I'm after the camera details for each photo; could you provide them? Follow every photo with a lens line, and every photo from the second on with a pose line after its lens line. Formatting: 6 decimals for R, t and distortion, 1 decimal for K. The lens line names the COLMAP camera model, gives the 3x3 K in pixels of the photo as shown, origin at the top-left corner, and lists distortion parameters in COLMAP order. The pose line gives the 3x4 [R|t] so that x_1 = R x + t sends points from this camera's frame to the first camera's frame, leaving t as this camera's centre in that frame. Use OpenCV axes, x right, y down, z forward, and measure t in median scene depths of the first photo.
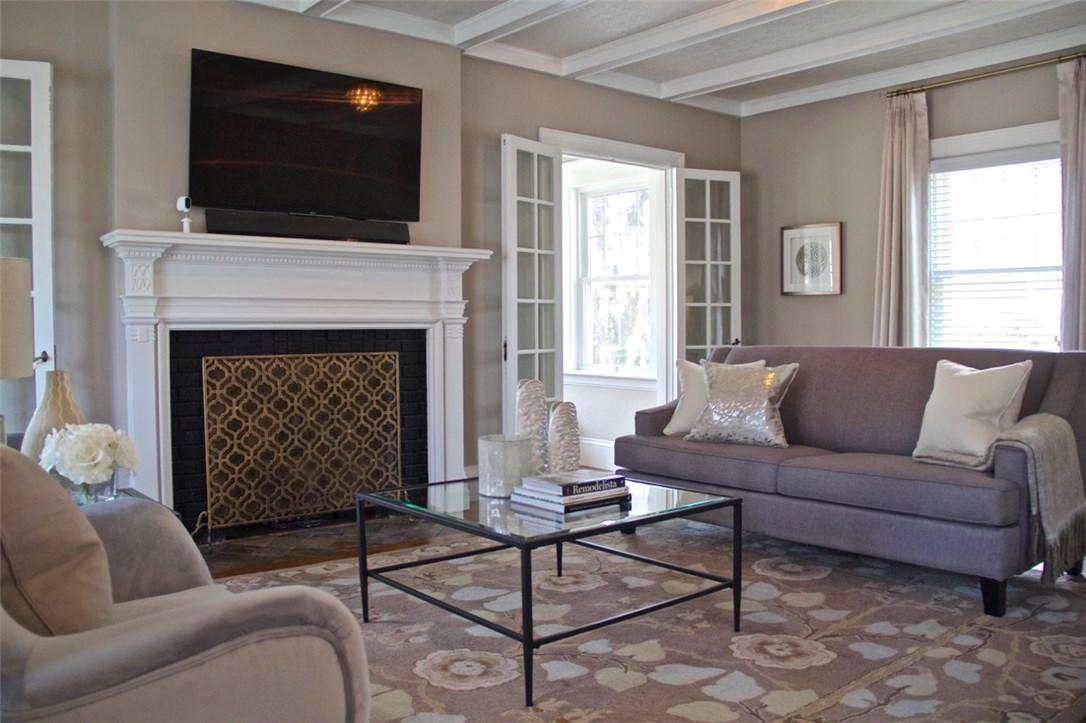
lens RADIAL K [[910.7, 0, 543.0], [0, 910.7, 361.5], [0, 0, 1]] dist [-0.184152, 0.125449]
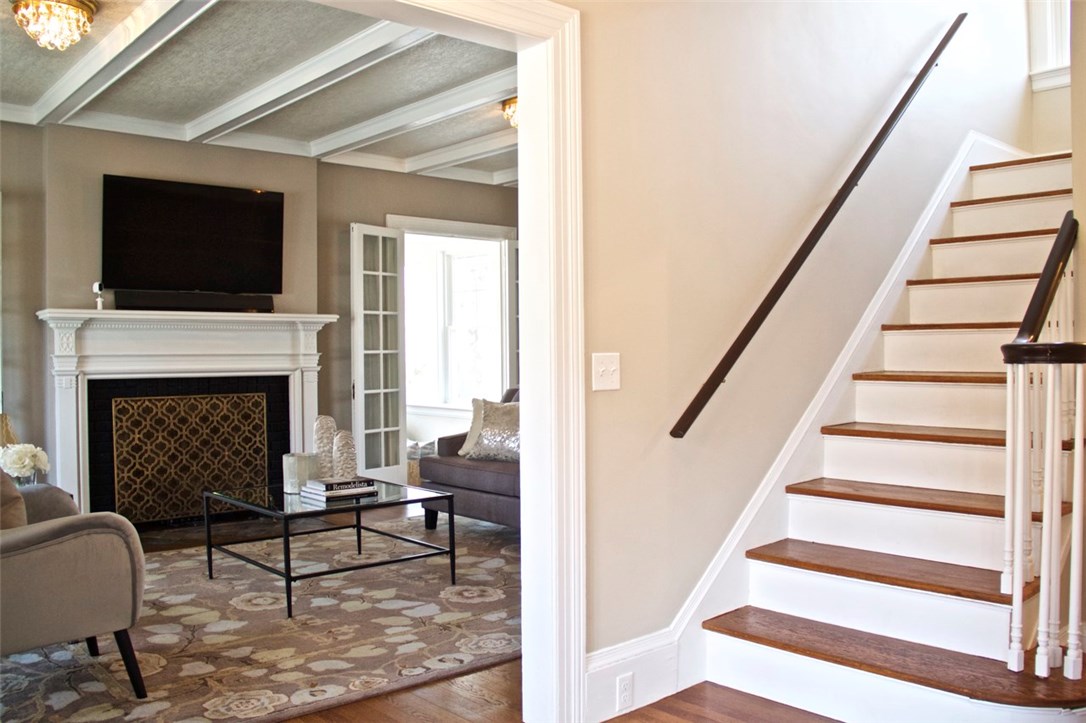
lens RADIAL K [[910.7, 0, 543.0], [0, 910.7, 361.5], [0, 0, 1]] dist [-0.184152, 0.125449]
pose [[0.998840, -0.004364, 0.047952, 0.203307], [0.005804, 0.999535, -0.029921, -0.017076], [-0.047799, 0.030164, 0.998401, -0.360883]]
